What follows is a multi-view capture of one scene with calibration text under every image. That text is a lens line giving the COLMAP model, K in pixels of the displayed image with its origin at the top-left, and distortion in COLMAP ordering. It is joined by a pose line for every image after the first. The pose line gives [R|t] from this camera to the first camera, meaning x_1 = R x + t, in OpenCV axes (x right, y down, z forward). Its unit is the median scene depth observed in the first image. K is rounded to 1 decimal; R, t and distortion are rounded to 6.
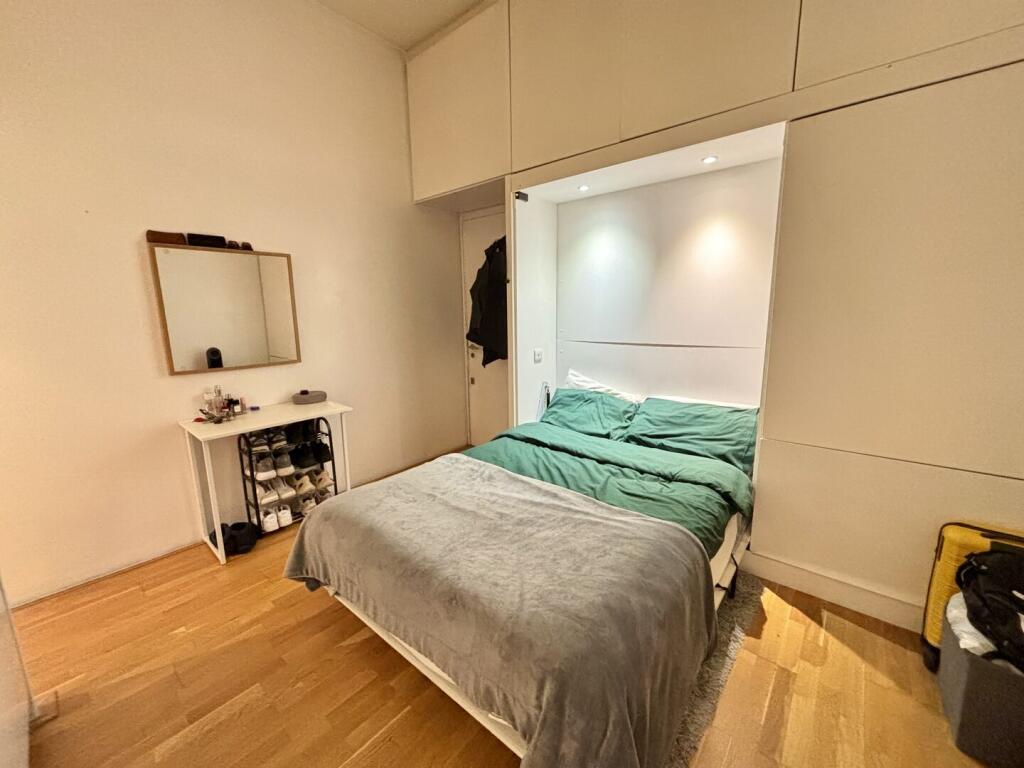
lens RADIAL K [[410.3, 0, 510.8], [0, 410.3, 383.4], [0, 0, 1]] dist [0.001592, -0.000625]
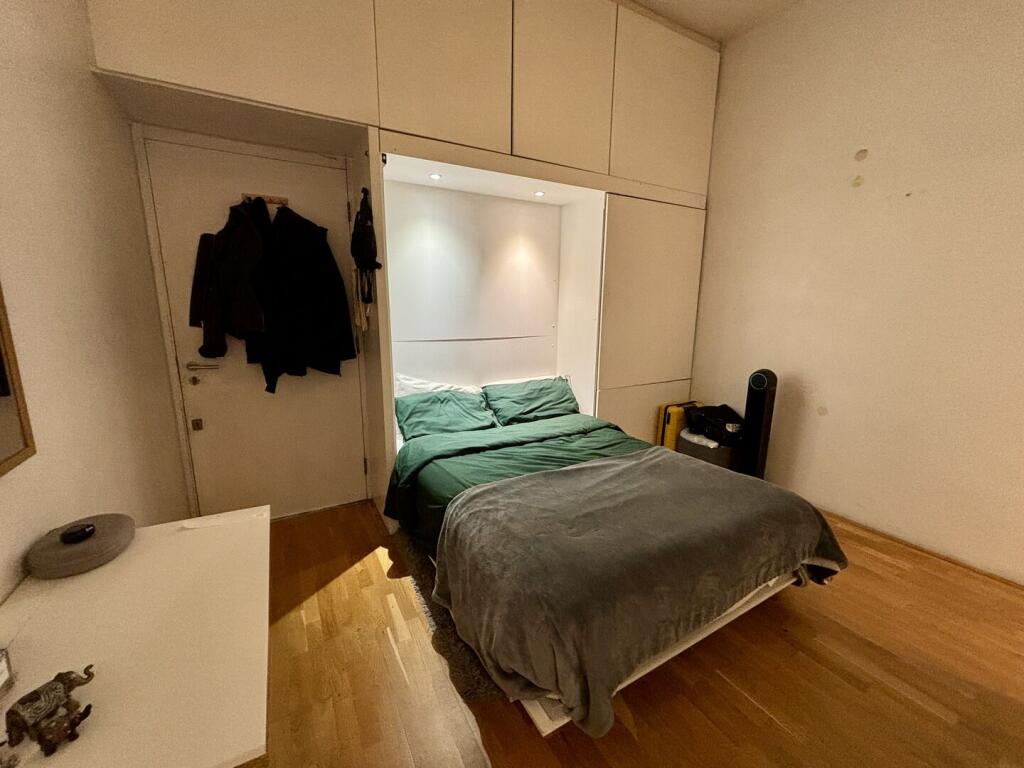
lens RADIAL K [[410.3, 0, 510.8], [0, 410.3, 383.4], [0, 0, 1]] dist [0.001592, -0.000625]
pose [[0.338575, -0.153930, 0.928263, -0.758442], [0.157482, 0.981883, 0.105382, -0.087983], [-0.927667, 0.110505, 0.356682, 0.599138]]
